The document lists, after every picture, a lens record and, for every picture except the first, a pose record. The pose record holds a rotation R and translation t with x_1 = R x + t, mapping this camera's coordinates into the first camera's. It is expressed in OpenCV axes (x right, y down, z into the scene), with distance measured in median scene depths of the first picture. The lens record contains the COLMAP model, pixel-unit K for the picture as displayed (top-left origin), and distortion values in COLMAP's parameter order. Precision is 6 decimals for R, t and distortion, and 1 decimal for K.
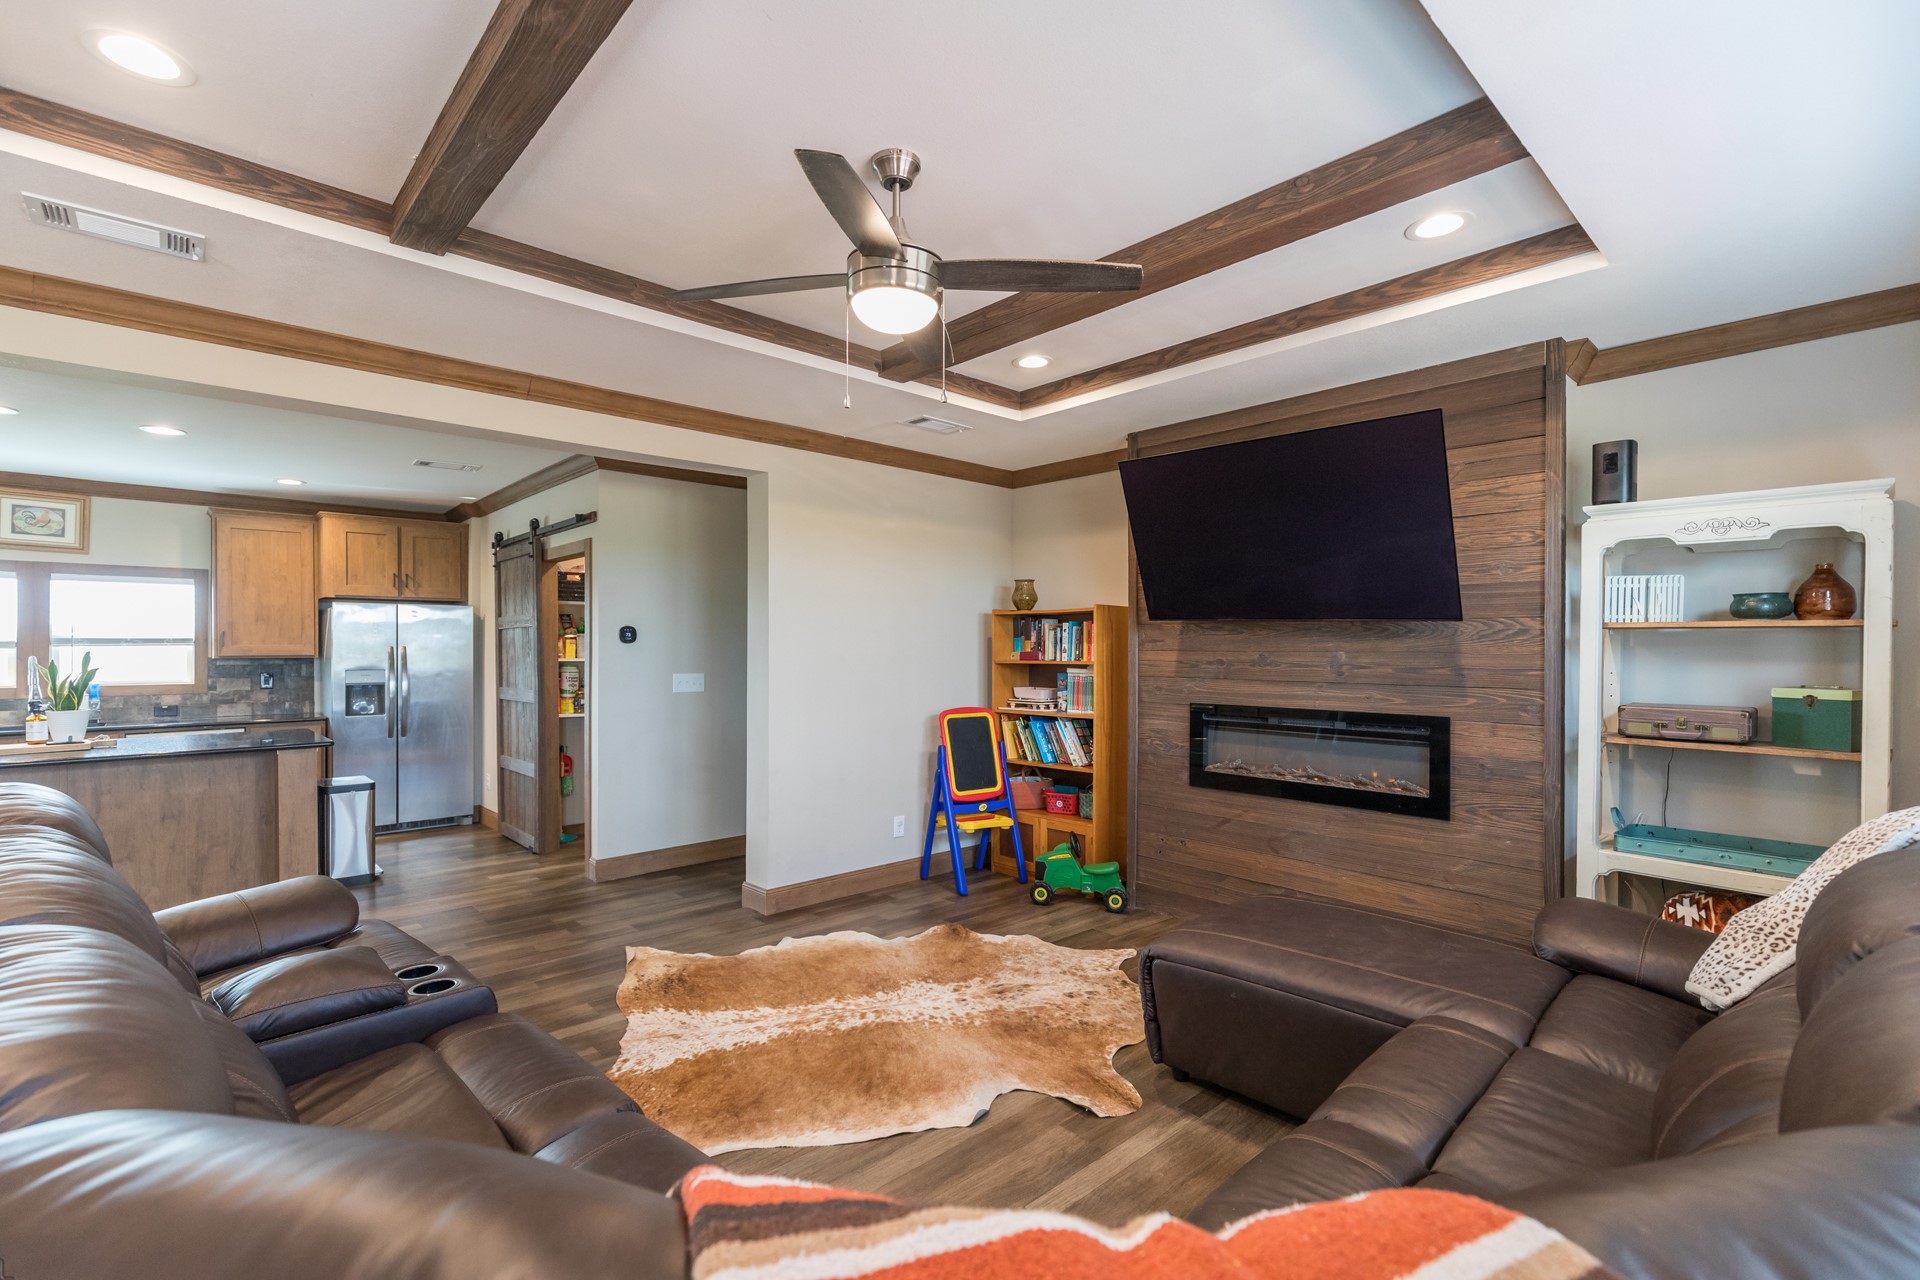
lens RADIAL K [[858.7, 0, 955.9], [0, 858.7, 649.9], [0, 0, 1]] dist [0.007816, -0.000937]
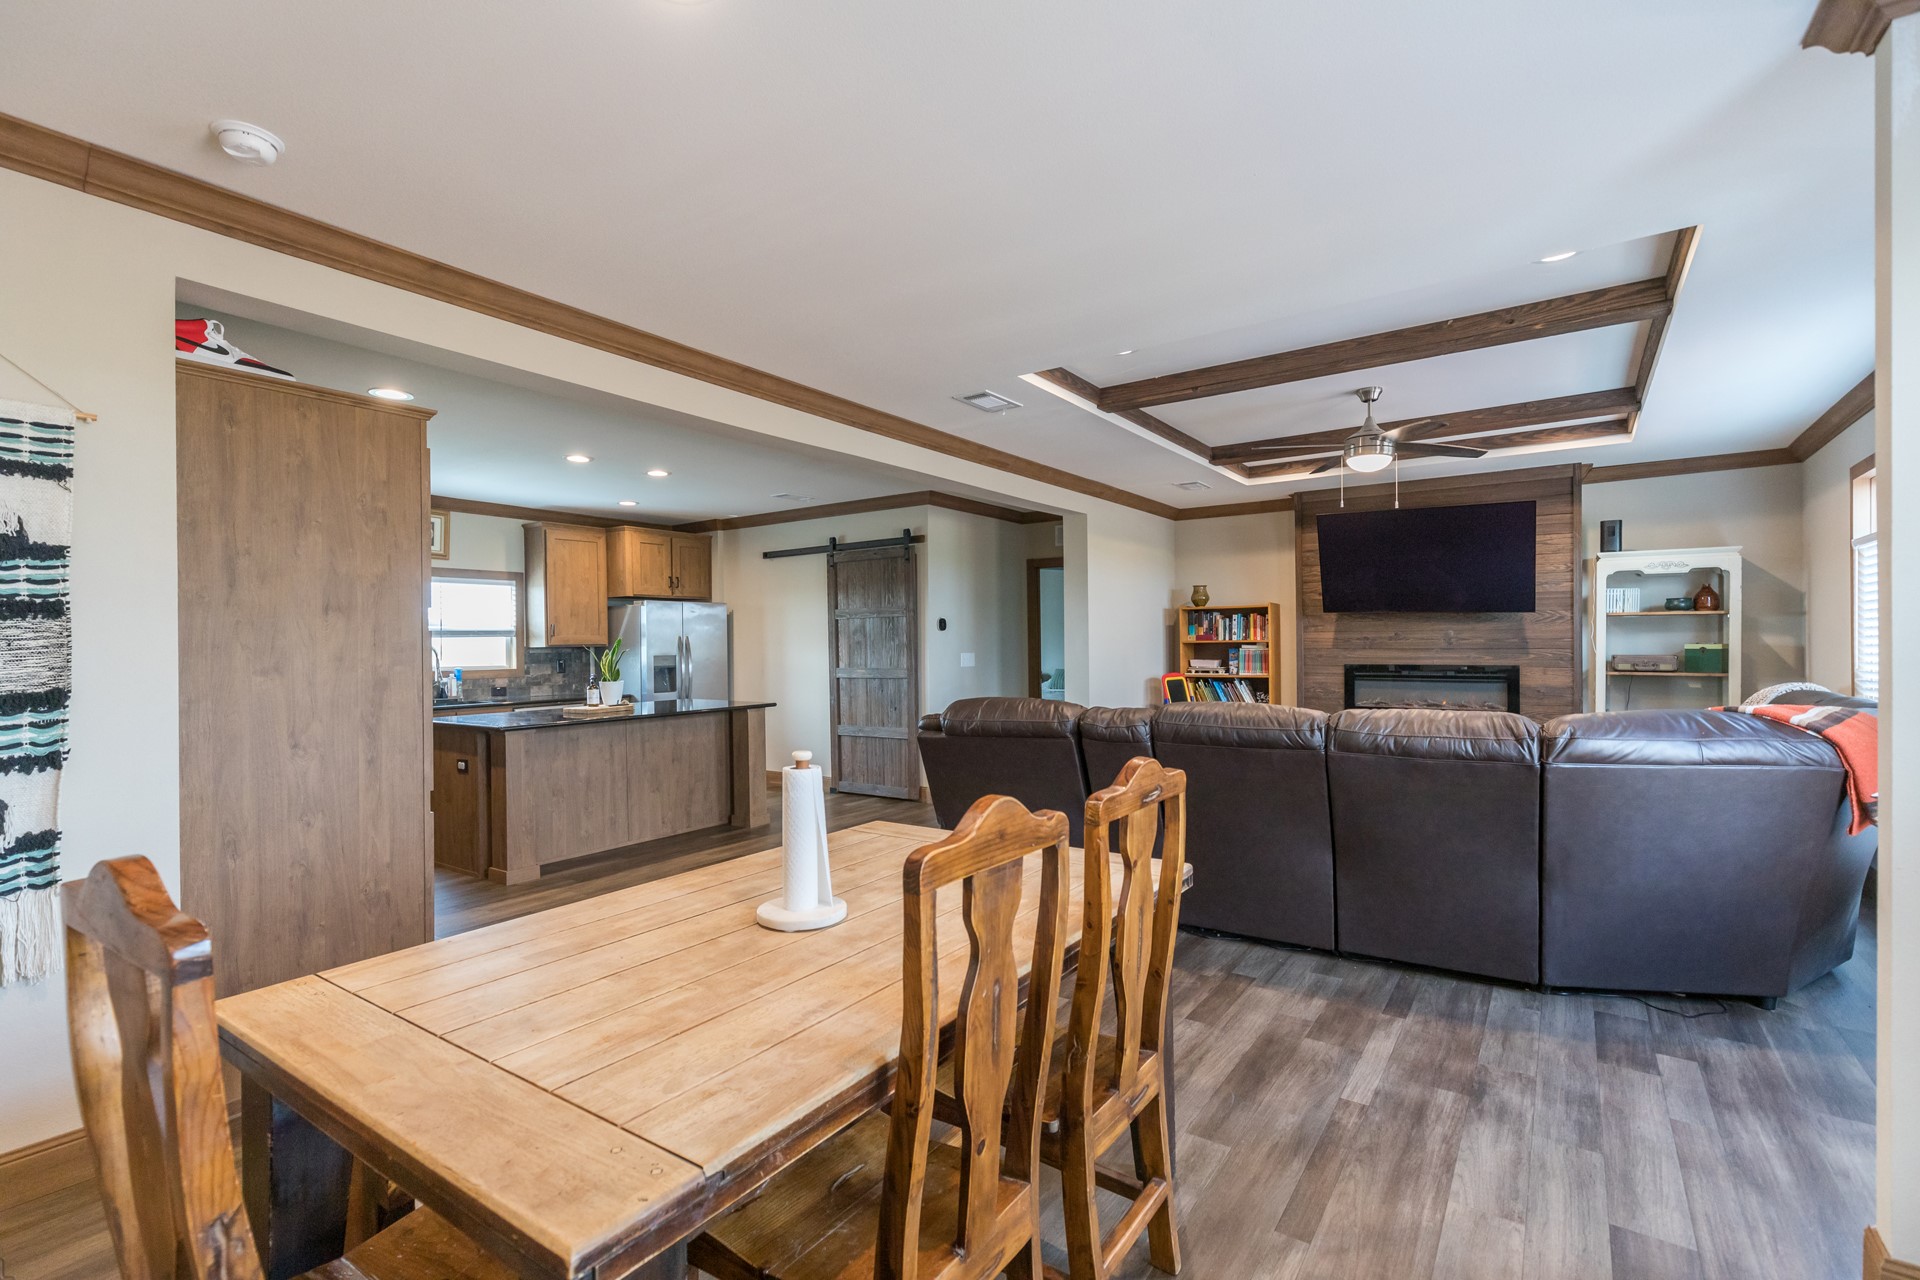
lens RADIAL K [[867.9, 0, 962.4], [0, 867.9, 645.4], [0, 0, 1]] dist [0.009004, -0.000865]
pose [[0.977553, -0.010351, 0.210437, -0.752051], [0.010472, 0.999945, 0.000537, 0.017902], [-0.210431, 0.001678, 0.977607, -0.427525]]
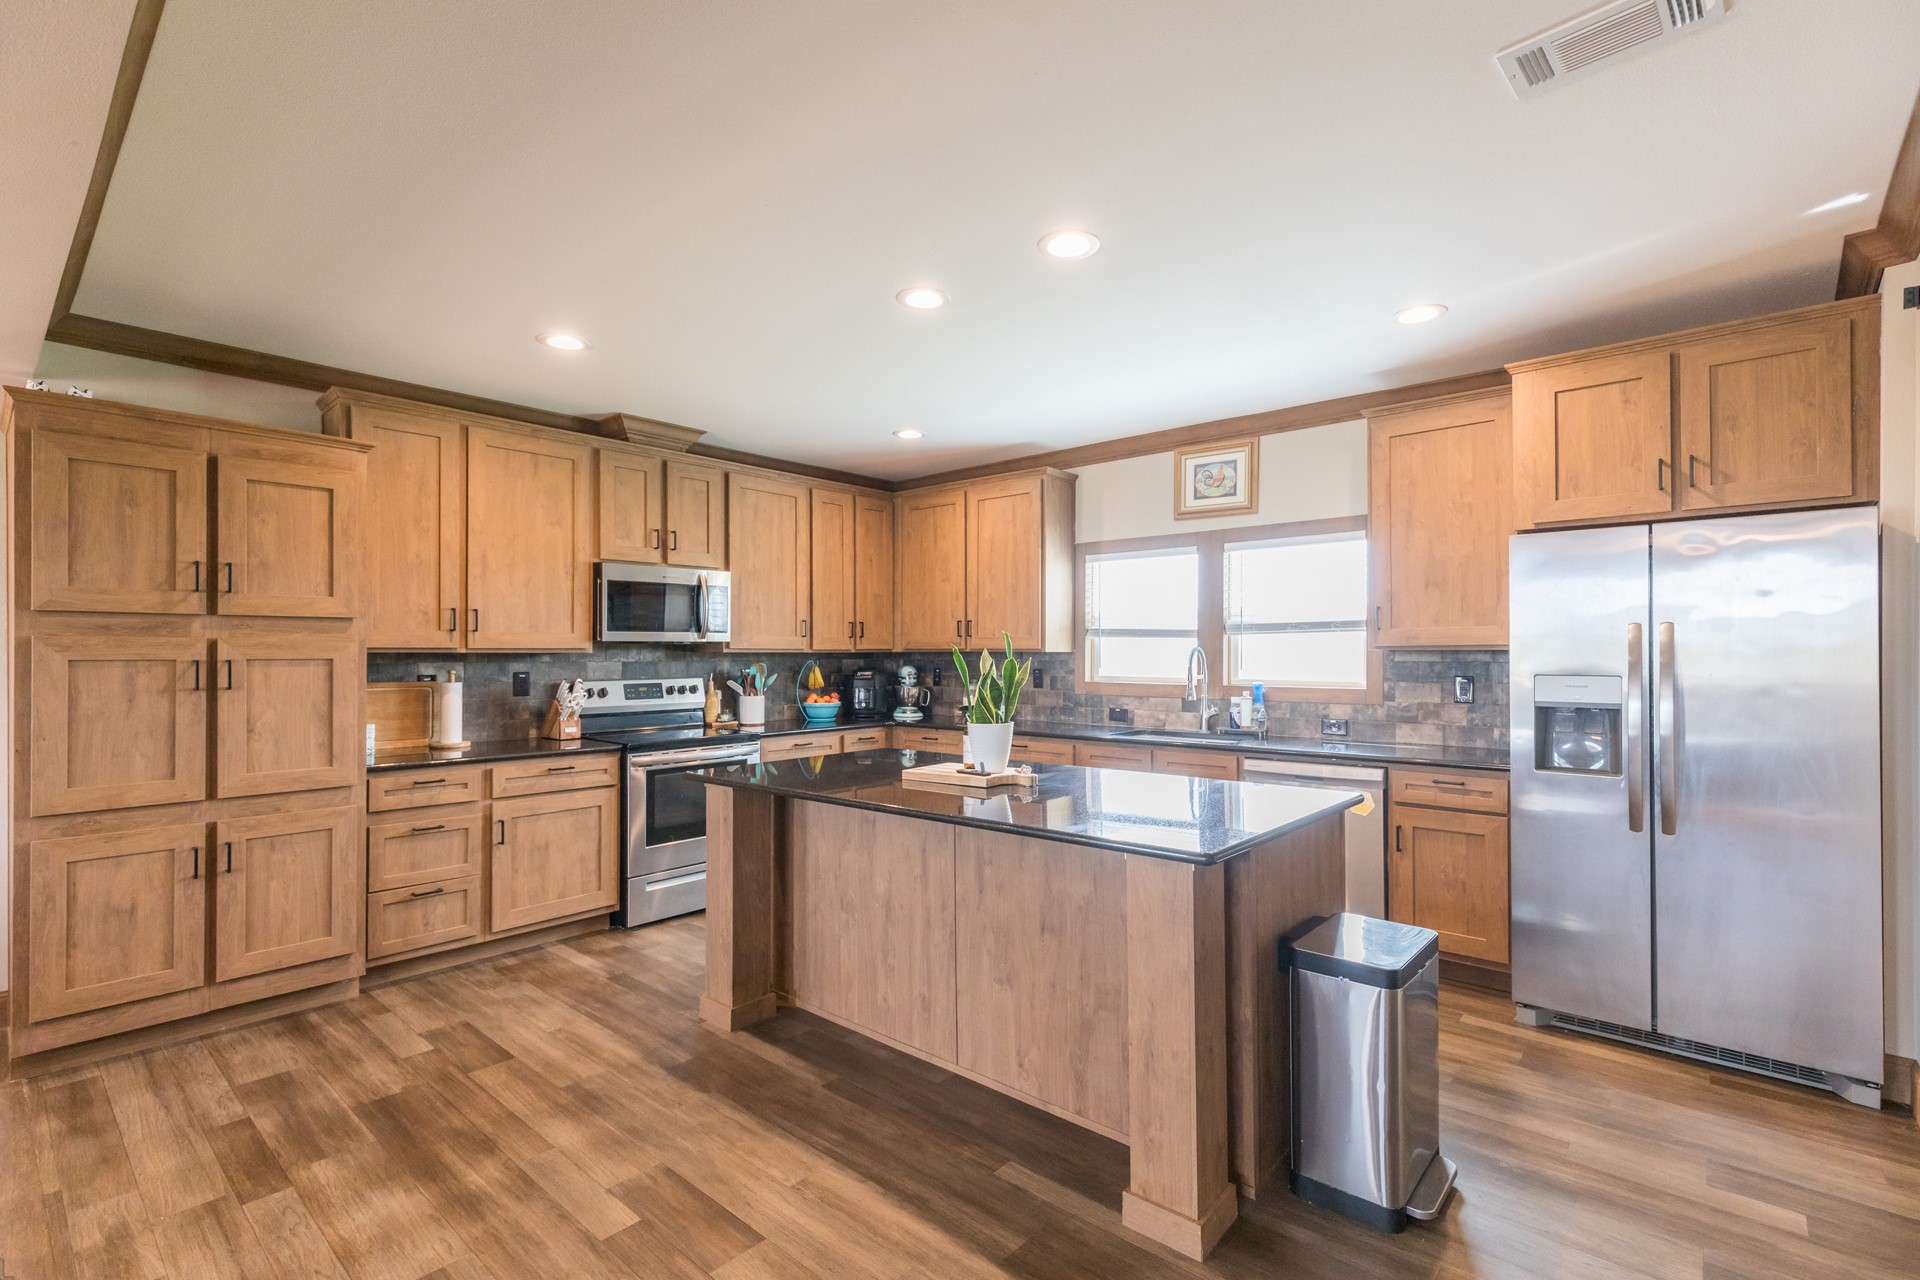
lens RADIAL K [[867.9, 0, 962.4], [0, 867.9, 645.4], [0, 0, 1]] dist [0.009004, -0.000865]
pose [[0.101305, -0.007415, -0.994828, -0.356851], [0.000094, 0.999972, -0.007444, 0.015216], [0.994855, 0.000661, 0.101302, 0.882899]]
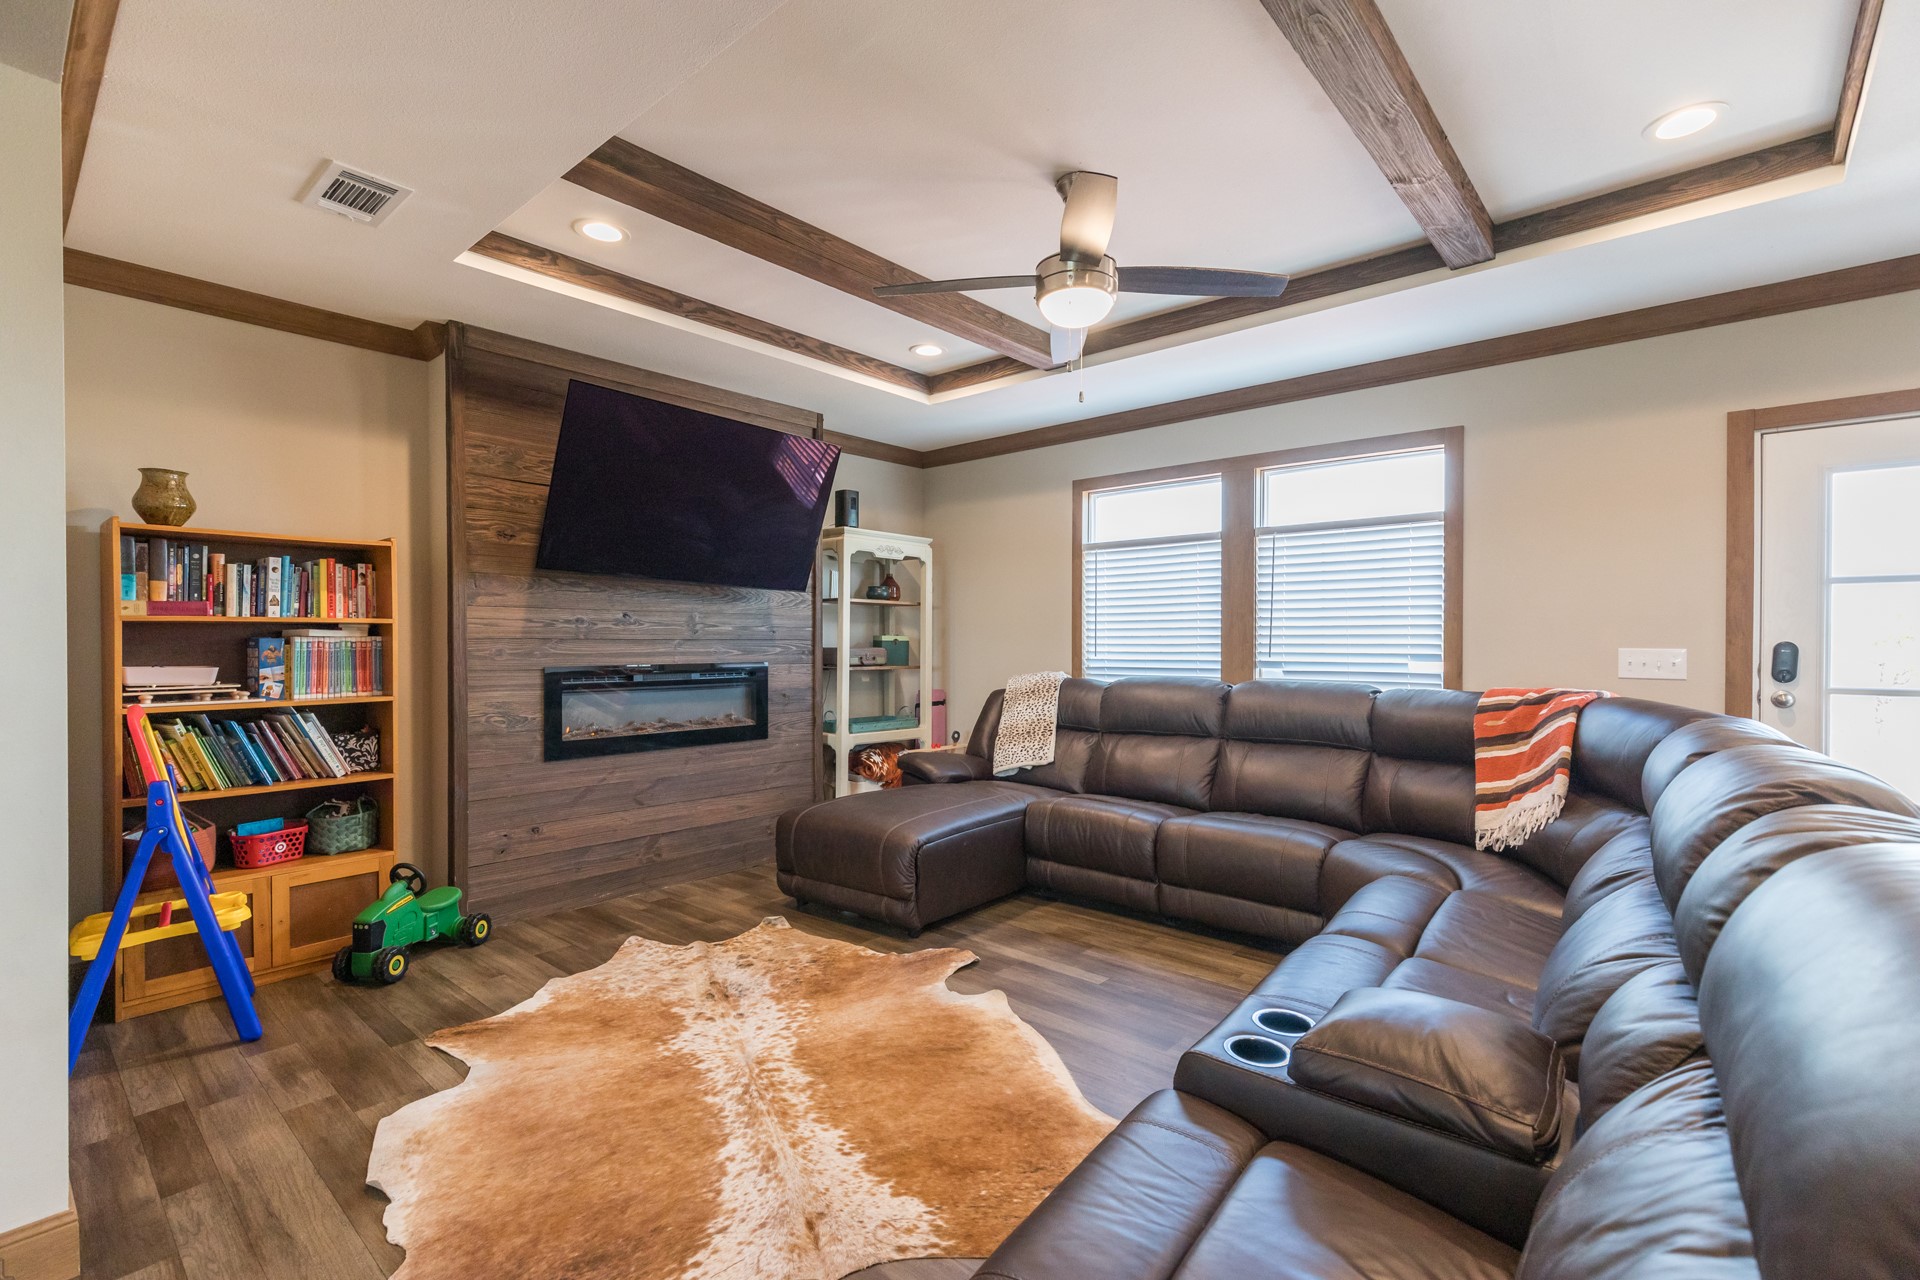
lens RADIAL K [[856.1, 0, 960.0], [0, 856.1, 640.0], [0, 0, 1]] dist [0.008769, -0.000176]
pose [[-0.098670, -0.000854, 0.995120, -0.631643], [0.001494, 0.999998, 0.001006, 0.033049], [-0.995119, 0.001586, -0.098669, 0.654624]]
